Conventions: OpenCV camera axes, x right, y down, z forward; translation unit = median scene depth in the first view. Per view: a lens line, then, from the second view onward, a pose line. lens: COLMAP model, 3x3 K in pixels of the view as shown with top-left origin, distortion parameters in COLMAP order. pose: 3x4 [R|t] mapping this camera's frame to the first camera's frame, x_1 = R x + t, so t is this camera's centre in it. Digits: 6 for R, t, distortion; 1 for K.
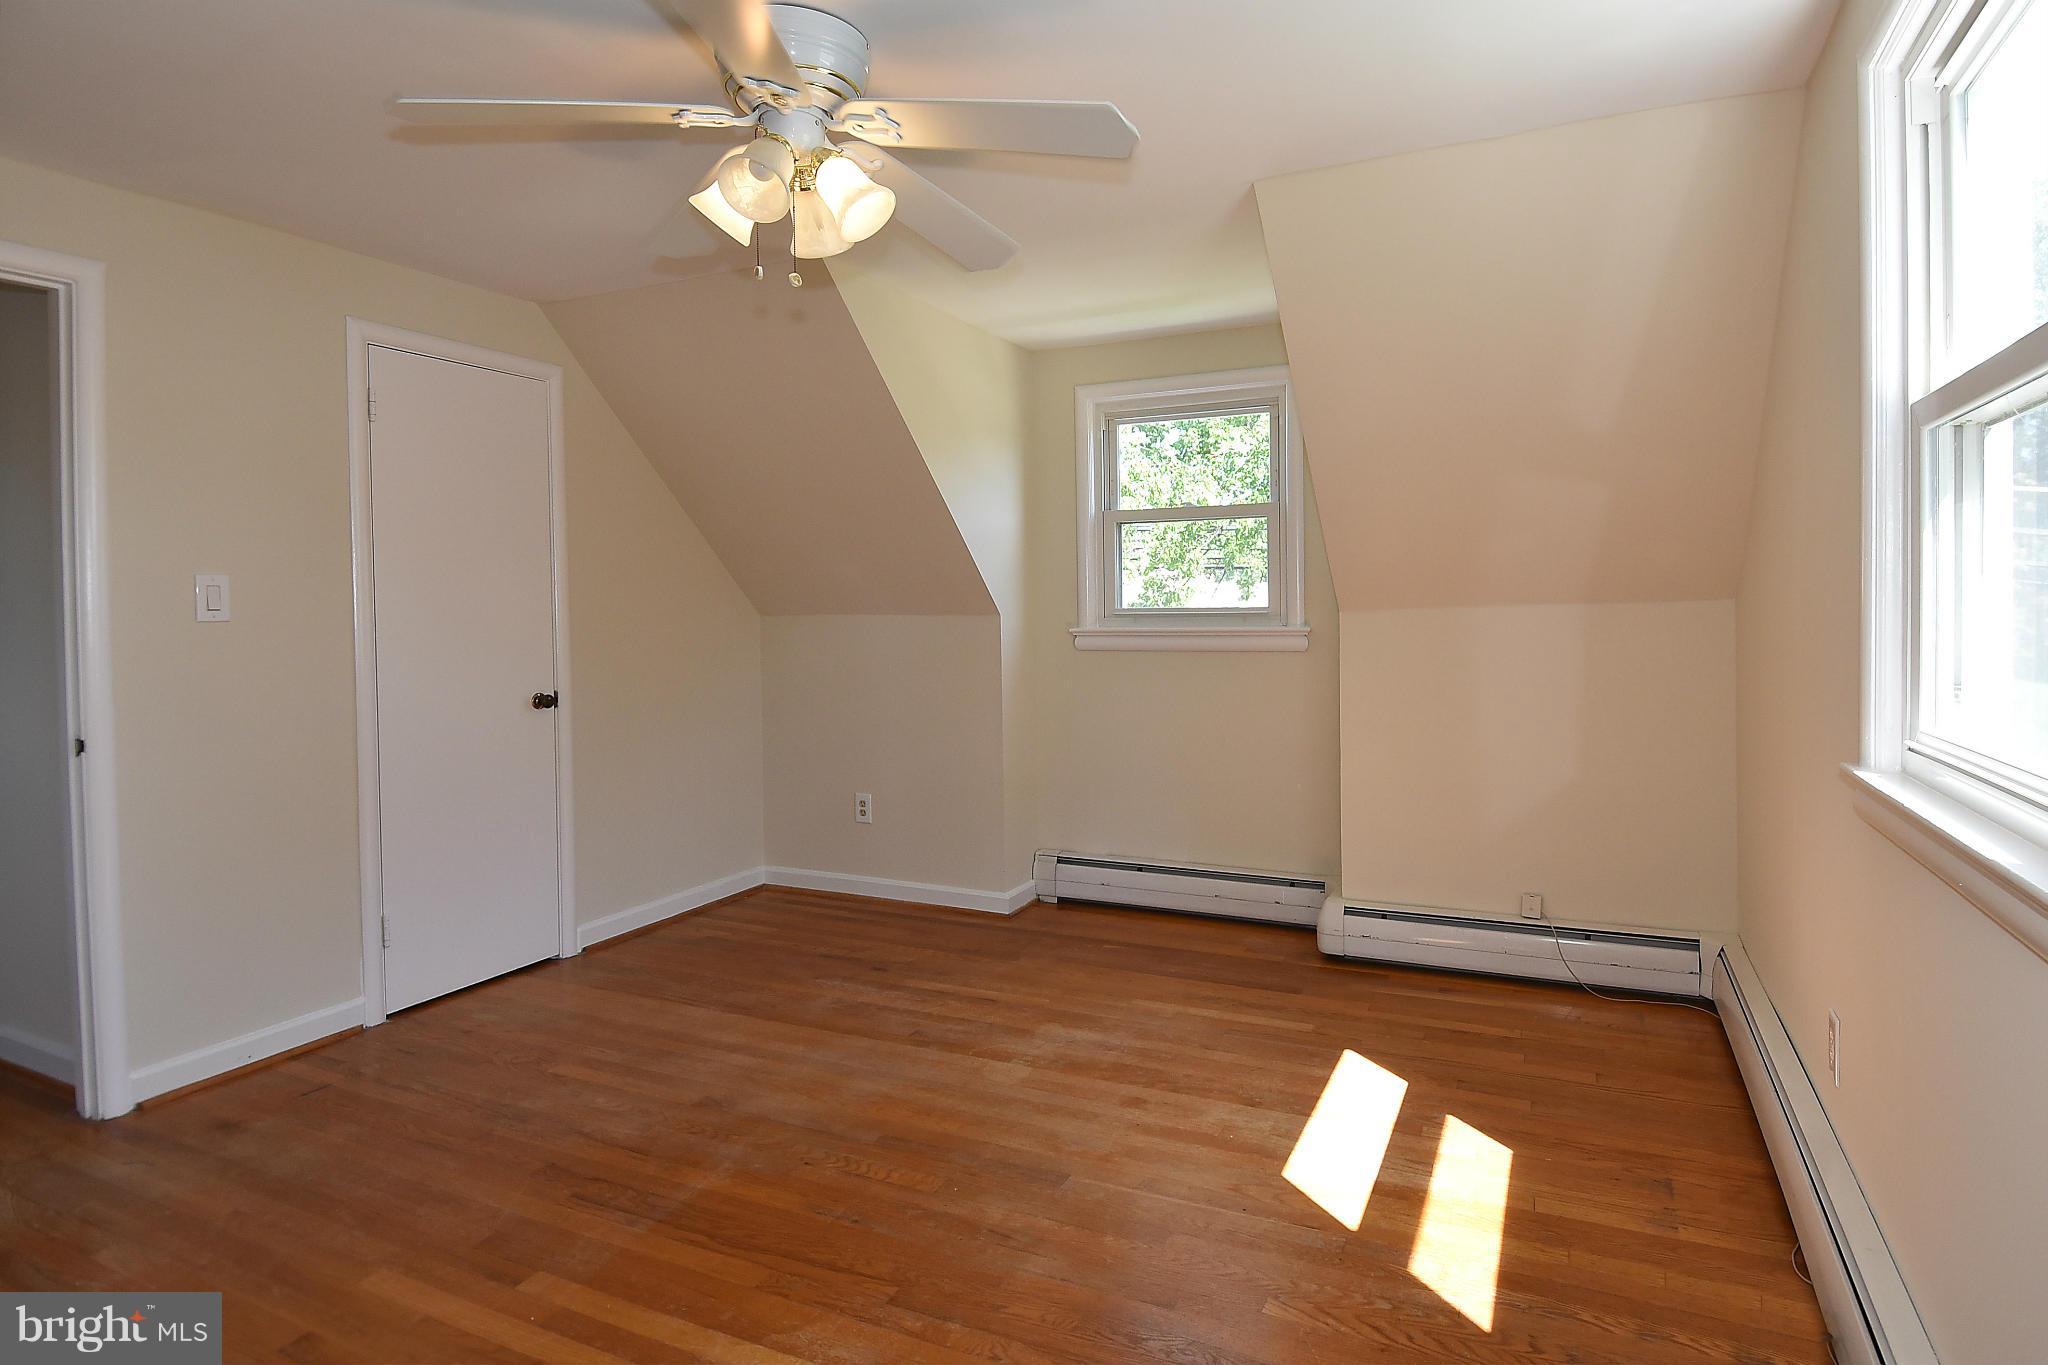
lens RADIAL K [[1106.0, 0, 1067.5], [0, 1106.0, 650.4], [0, 0, 1]] dist [0.056587, -0.066424]
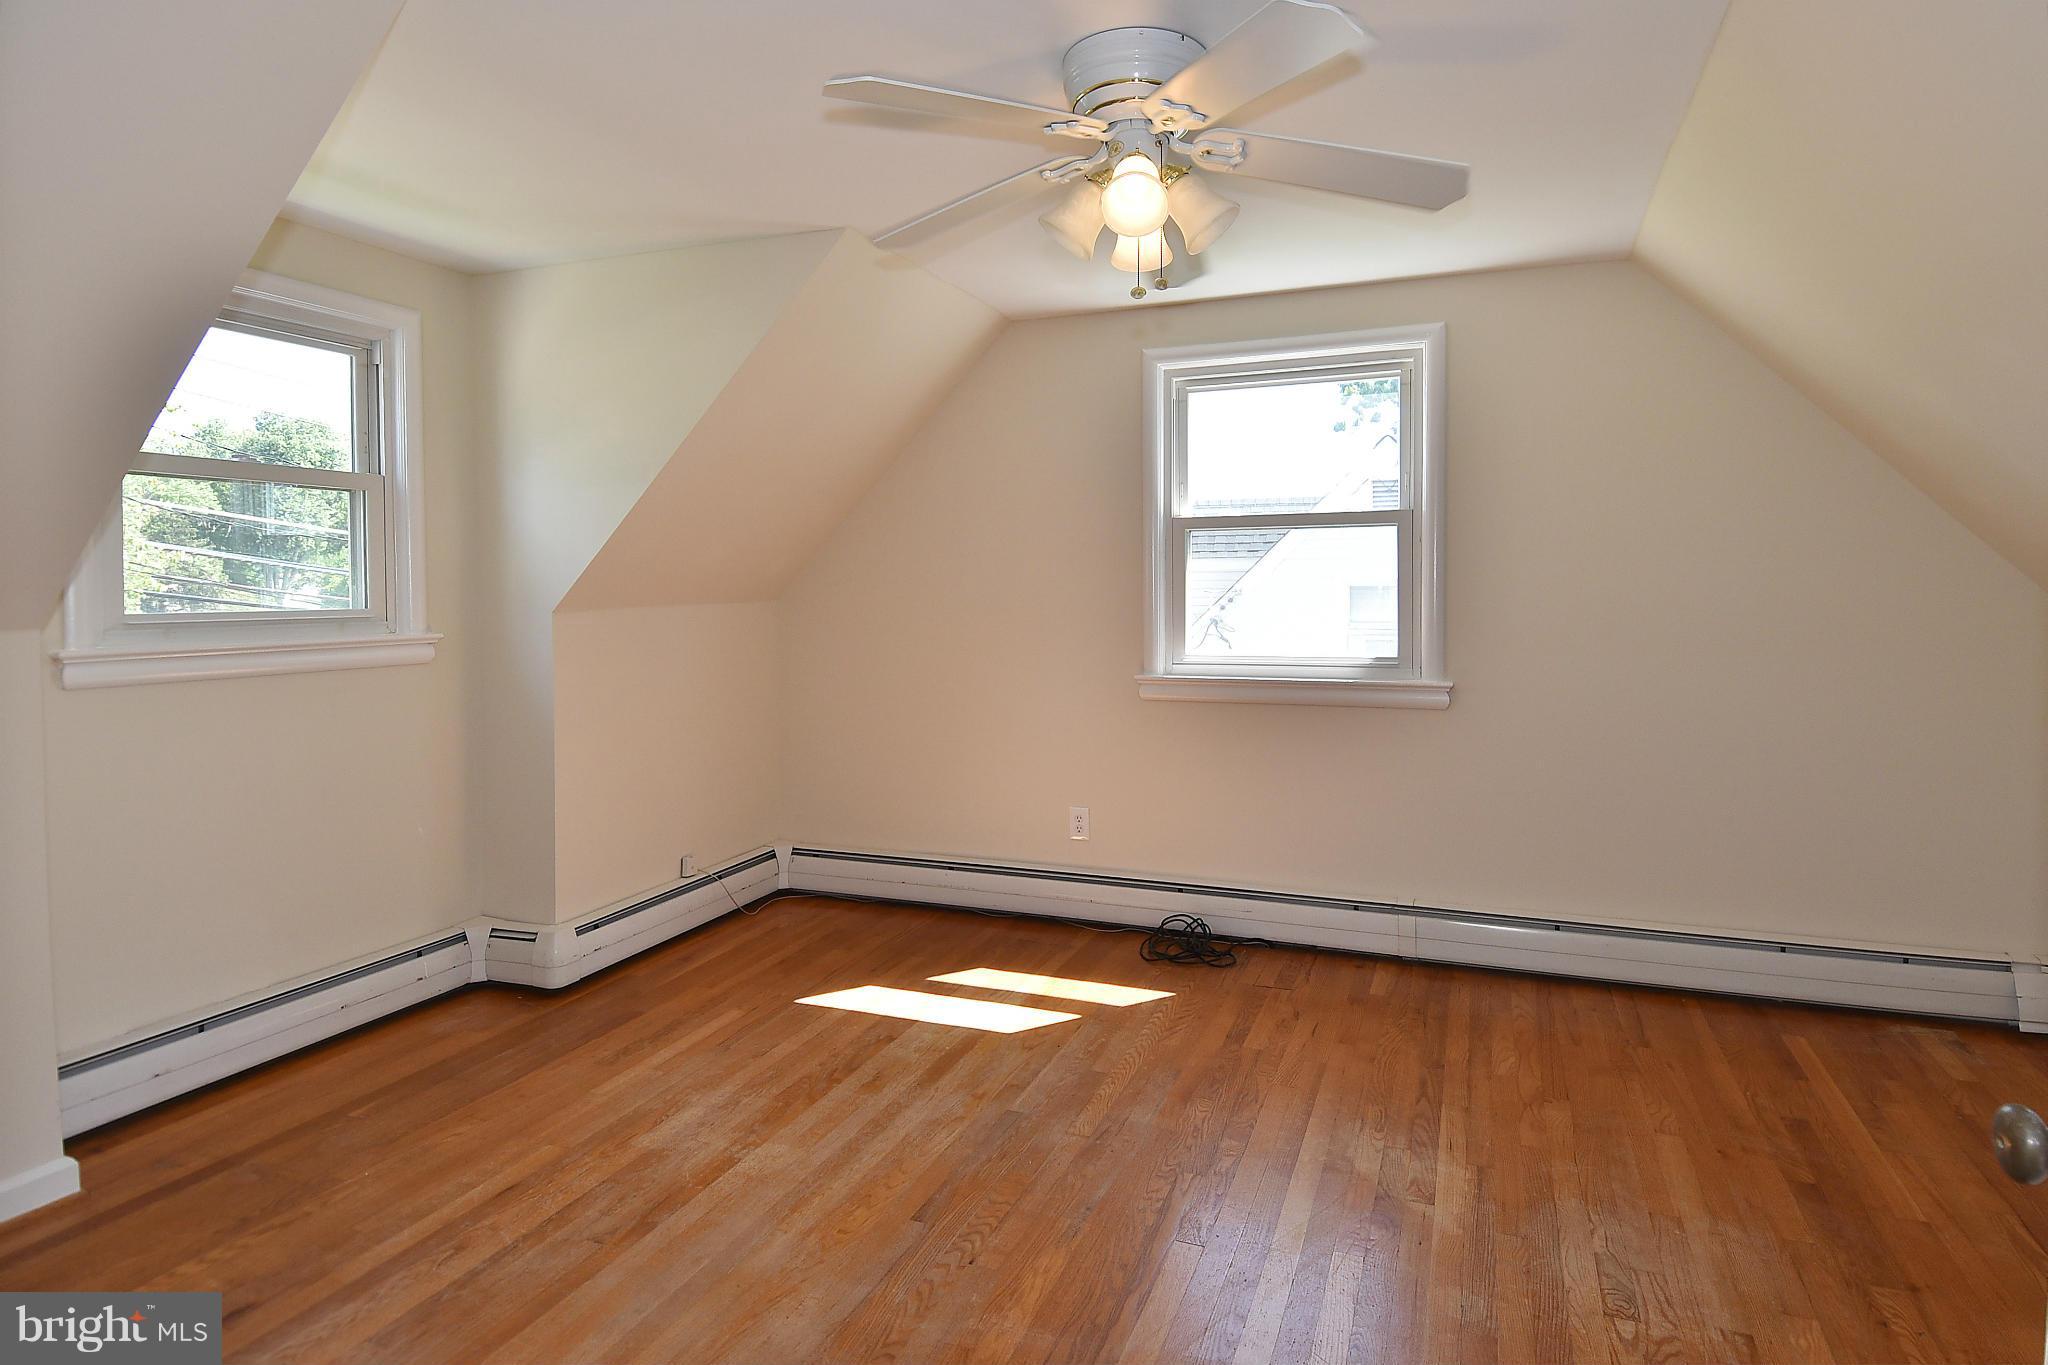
lens RADIAL K [[1106.0, 0, 1067.5], [0, 1106.0, 650.4], [0, 0, 1]] dist [0.056587, -0.066424]
pose [[-0.085446, -0.039535, 0.995558, -0.818473], [0.049878, 0.997790, 0.043905, -0.026994], [-0.995094, 0.053408, -0.083285, 0.752541]]
